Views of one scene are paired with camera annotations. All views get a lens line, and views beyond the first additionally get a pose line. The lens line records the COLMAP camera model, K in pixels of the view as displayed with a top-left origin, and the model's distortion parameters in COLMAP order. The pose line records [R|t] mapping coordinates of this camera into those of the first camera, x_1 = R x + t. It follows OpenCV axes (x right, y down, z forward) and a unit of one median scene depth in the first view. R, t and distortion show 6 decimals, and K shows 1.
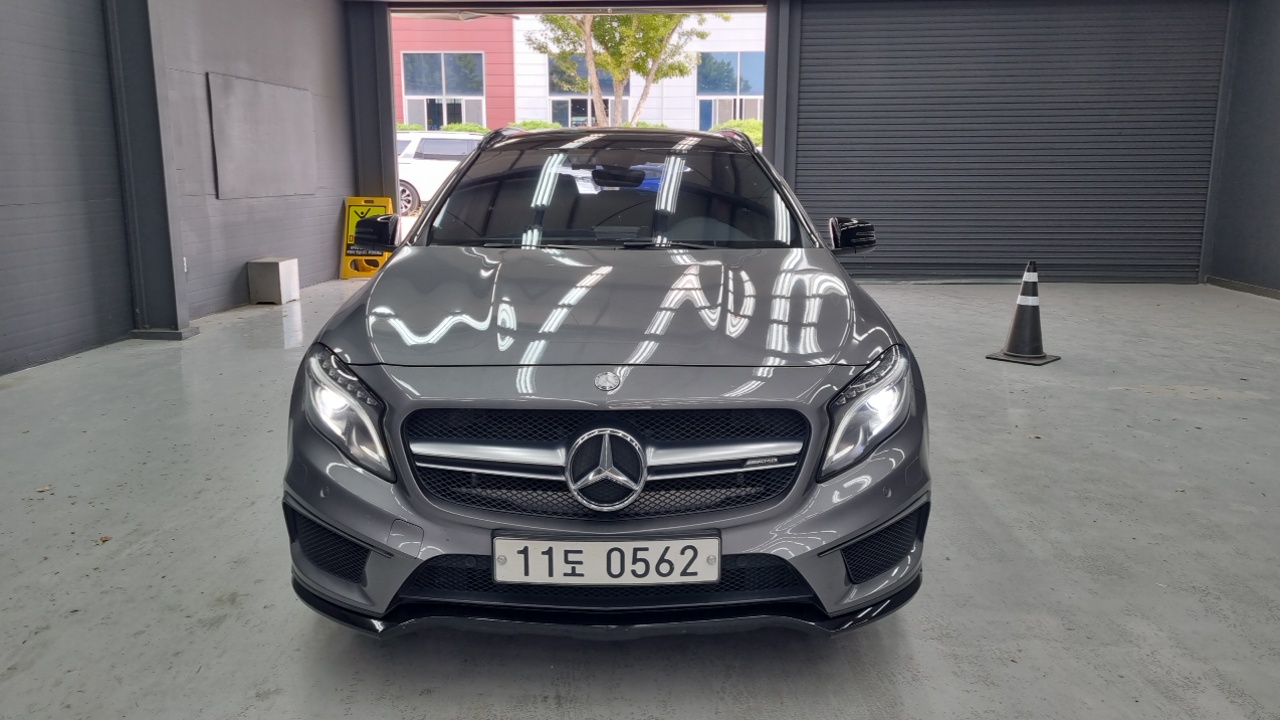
lens RADIAL K [[992.0, 0, 640.0], [0, 992.0, 360.0], [0, 0, 1]] dist [0.041311, -0.004455]
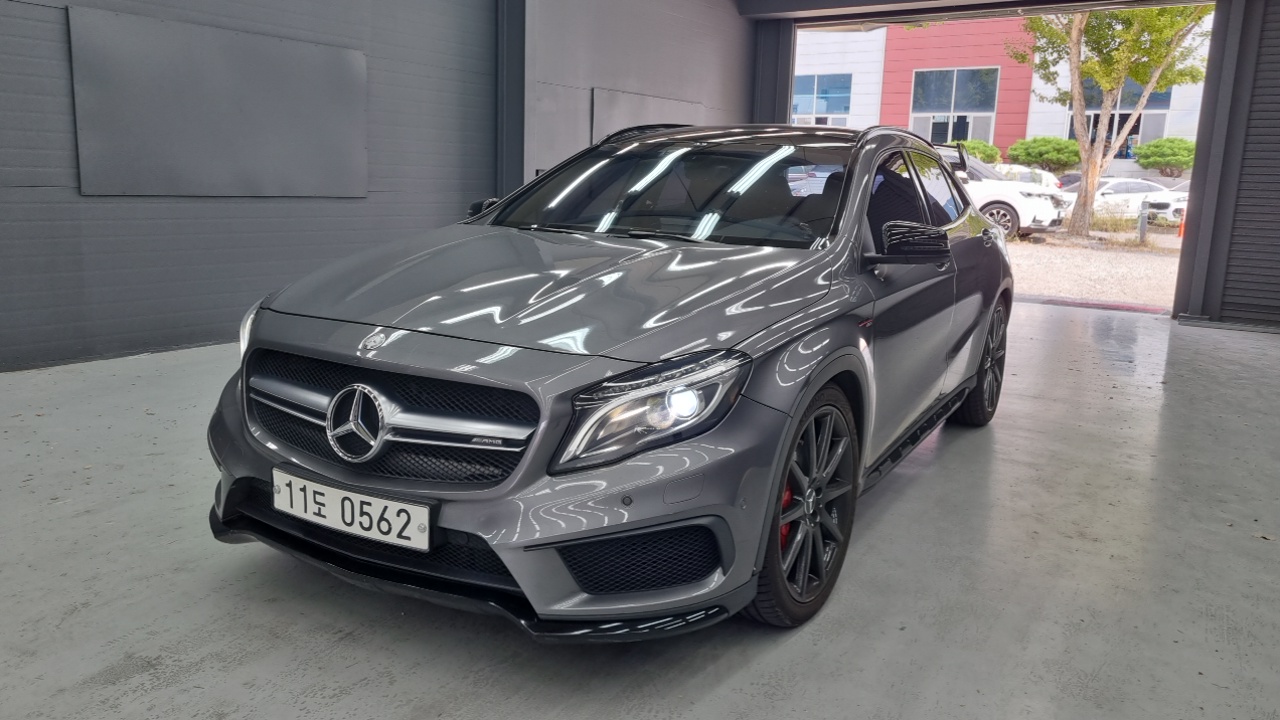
lens RADIAL K [[976.2, 0, 640.0], [0, 976.2, 360.0], [0, 0, 1]] dist [0.049684, -0.002378]
pose [[0.856719, 0.119239, -0.501812, 0.734681], [-0.127935, 0.991633, 0.017212, -0.012548], [0.499666, 0.049453, 0.864805, 0.244187]]
